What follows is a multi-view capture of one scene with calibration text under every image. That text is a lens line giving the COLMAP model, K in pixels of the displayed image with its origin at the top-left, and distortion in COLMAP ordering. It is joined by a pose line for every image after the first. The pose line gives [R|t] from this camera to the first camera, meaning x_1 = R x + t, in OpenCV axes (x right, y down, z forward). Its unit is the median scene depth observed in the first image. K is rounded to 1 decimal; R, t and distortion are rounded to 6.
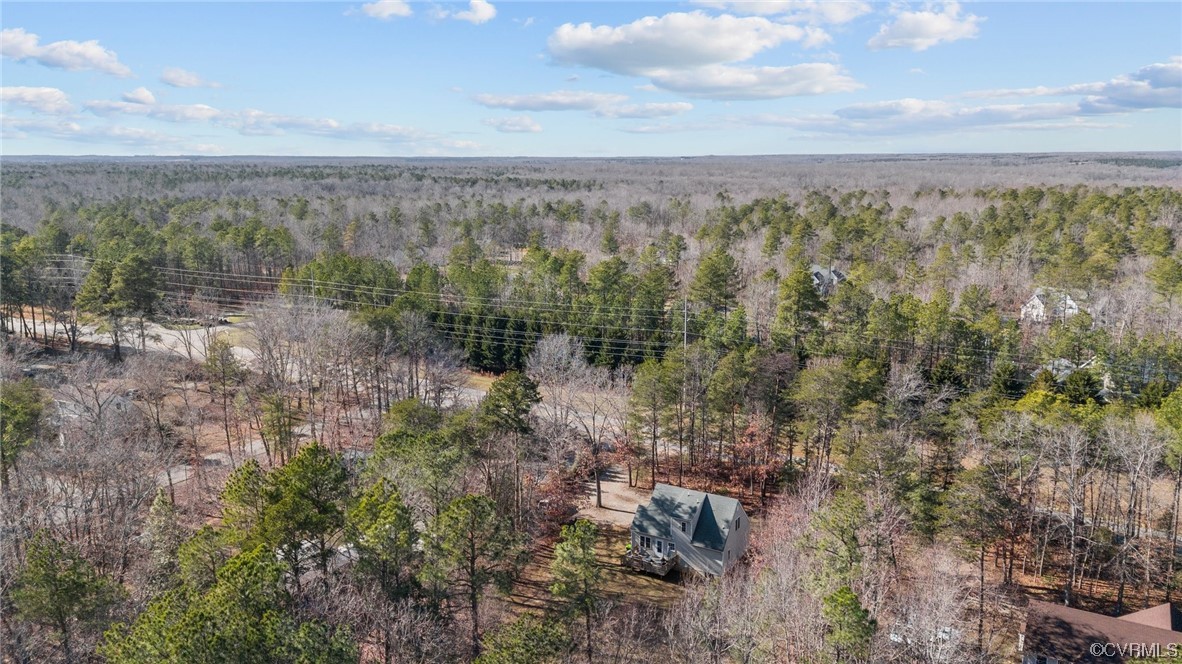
lens RADIAL K [[869.0, 0, 591.0], [0, 869.0, 332.0], [0, 0, 1]] dist [0.089367, -0.088906]
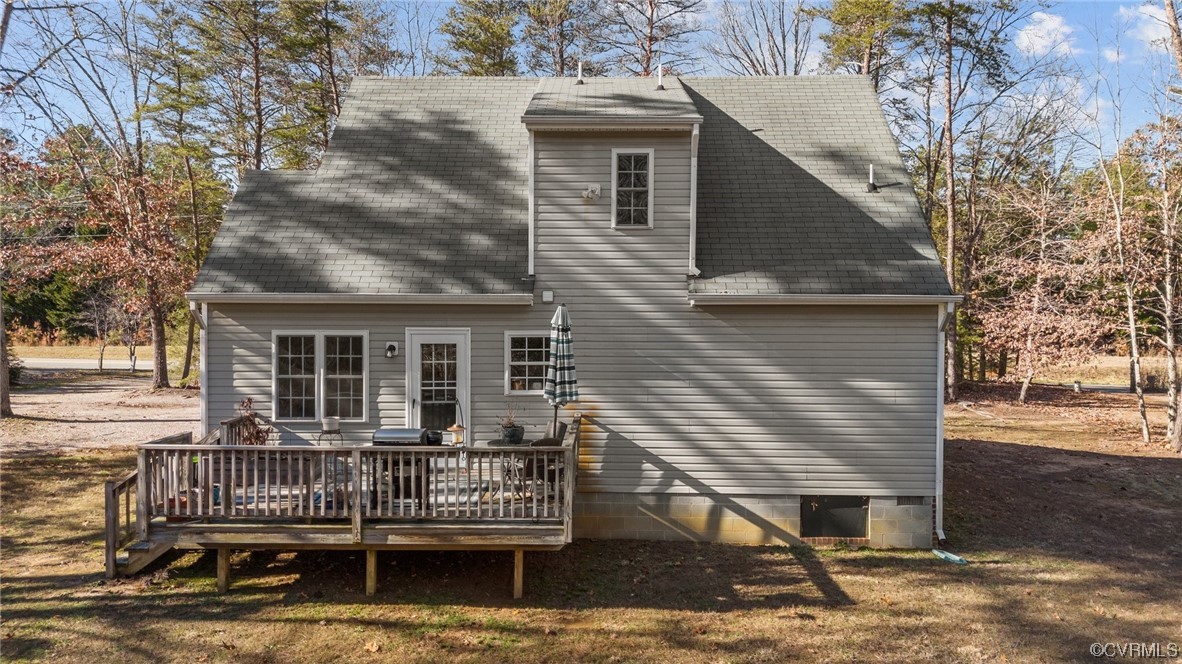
lens RADIAL K [[869.0, 0, 591.0], [0, 869.0, 332.0], [0, 0, 1]] dist [0.089367, -0.088906]
pose [[0.868076, -0.002749, 0.496424, 0.032169], [0.081601, 0.987173, -0.137225, 0.257562], [-0.489680, 0.159630, 0.857165, 0.871377]]
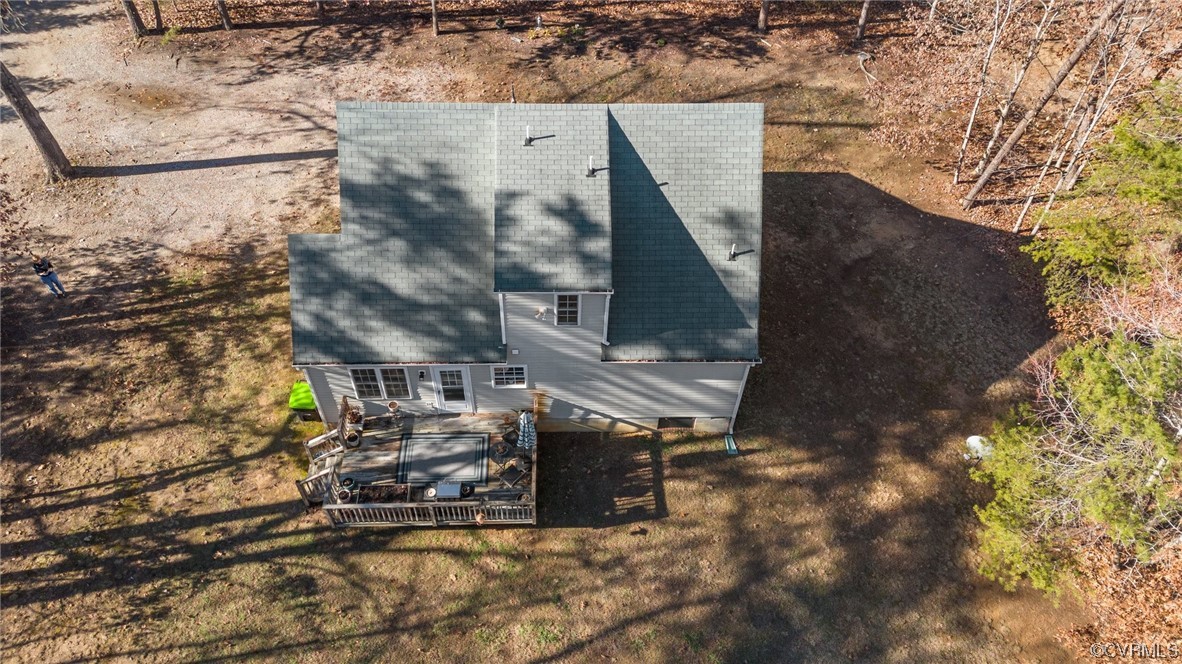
lens RADIAL K [[869.0, 0, 591.0], [0, 869.0, 332.0], [0, 0, 1]] dist [0.089367, -0.088906]
pose [[0.845105, -0.389544, 0.366132, 0.031003], [0.064856, 0.754520, 0.653065, 0.087577], [-0.530652, -0.528163, 0.662913, 0.836468]]
